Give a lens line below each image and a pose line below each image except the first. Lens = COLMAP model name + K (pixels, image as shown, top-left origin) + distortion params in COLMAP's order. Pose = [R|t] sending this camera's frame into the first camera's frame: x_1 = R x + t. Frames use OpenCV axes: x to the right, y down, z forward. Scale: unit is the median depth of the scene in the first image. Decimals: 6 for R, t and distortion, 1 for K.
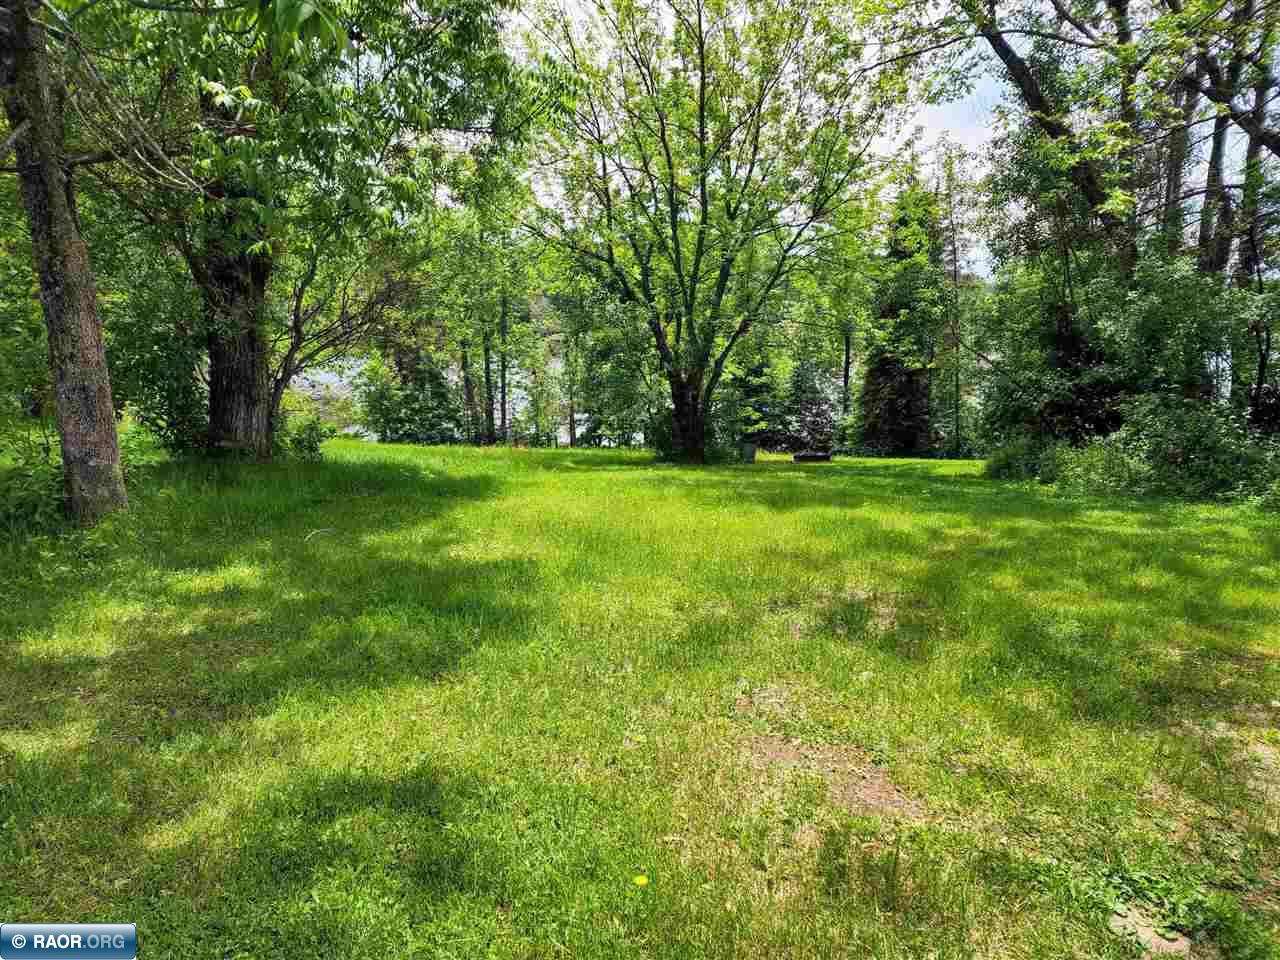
lens RADIAL K [[877.4, 0, 646.3], [0, 877.4, 482.3], [0, 0, 1]] dist [0.052677, -0.053854]
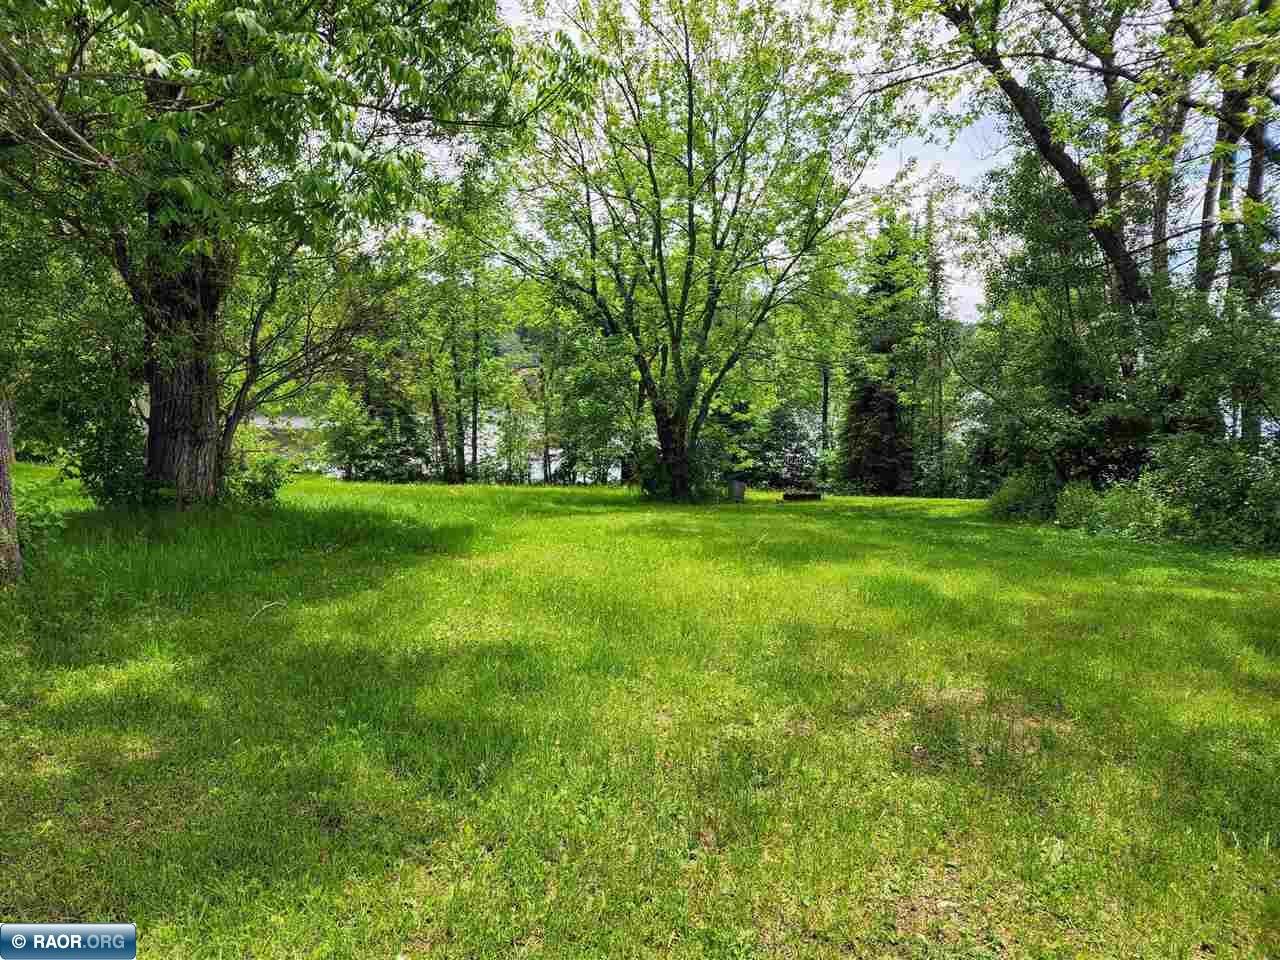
lens RADIAL K [[877.4, 0, 650.8], [0, 877.4, 469.2], [0, 0, 1]] dist [0.052677, -0.053854]
pose [[0.999142, 0.000388, 0.041402, -0.017529], [0.001841, 0.998552, -0.053767, -0.007800], [-0.041363, 0.053797, 0.997695, 0.053711]]
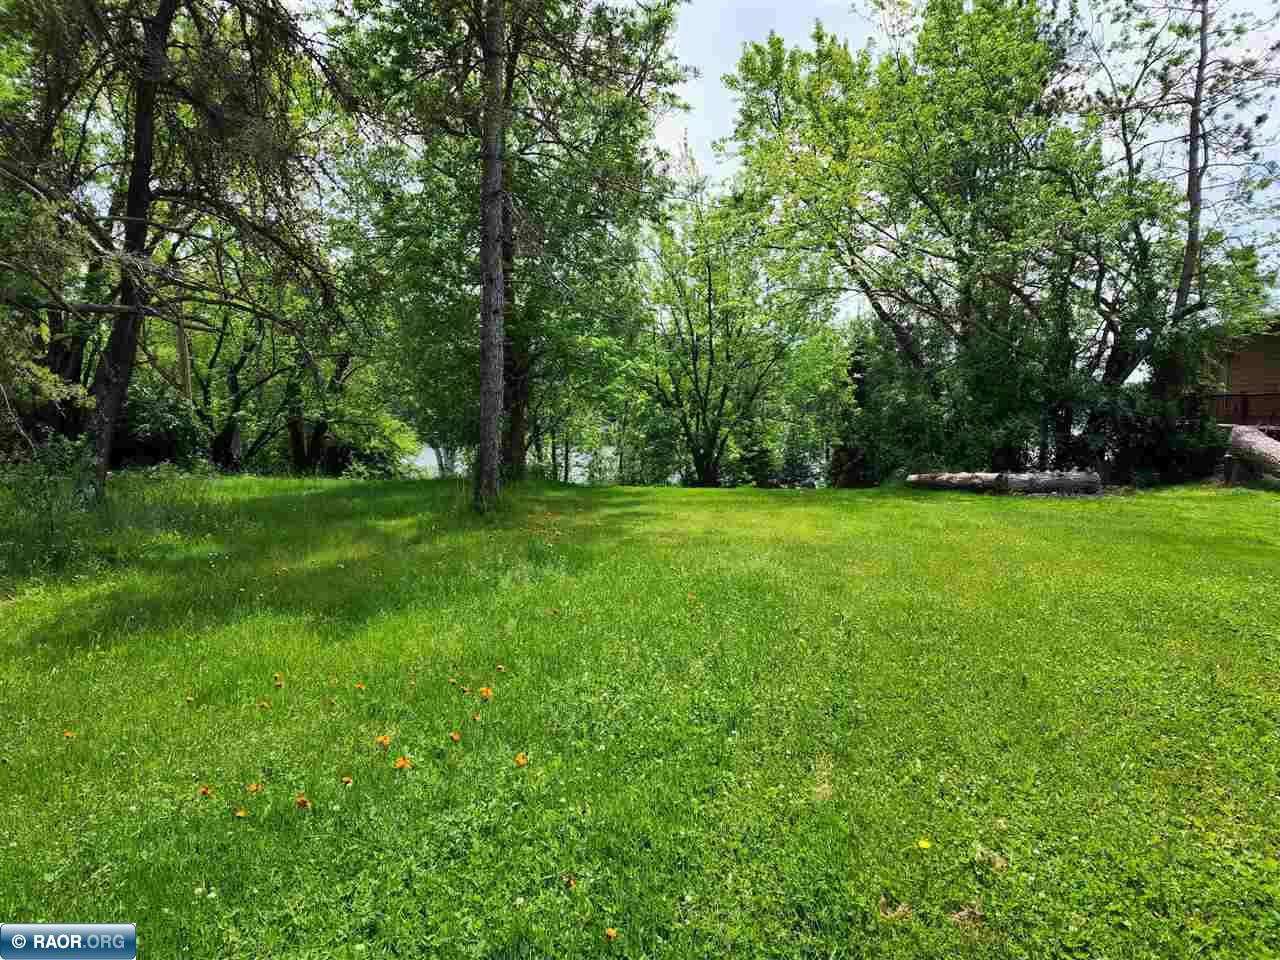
lens RADIAL K [[877.4, 0, 638.0], [0, 877.4, 486.7], [0, 0, 1]] dist [0.052677, -0.053854]
pose [[0.999309, -0.008898, -0.036097, -0.018199], [0.005337, 0.995214, -0.097575, 0.109448], [0.036793, 0.097315, 0.994573, -0.653765]]
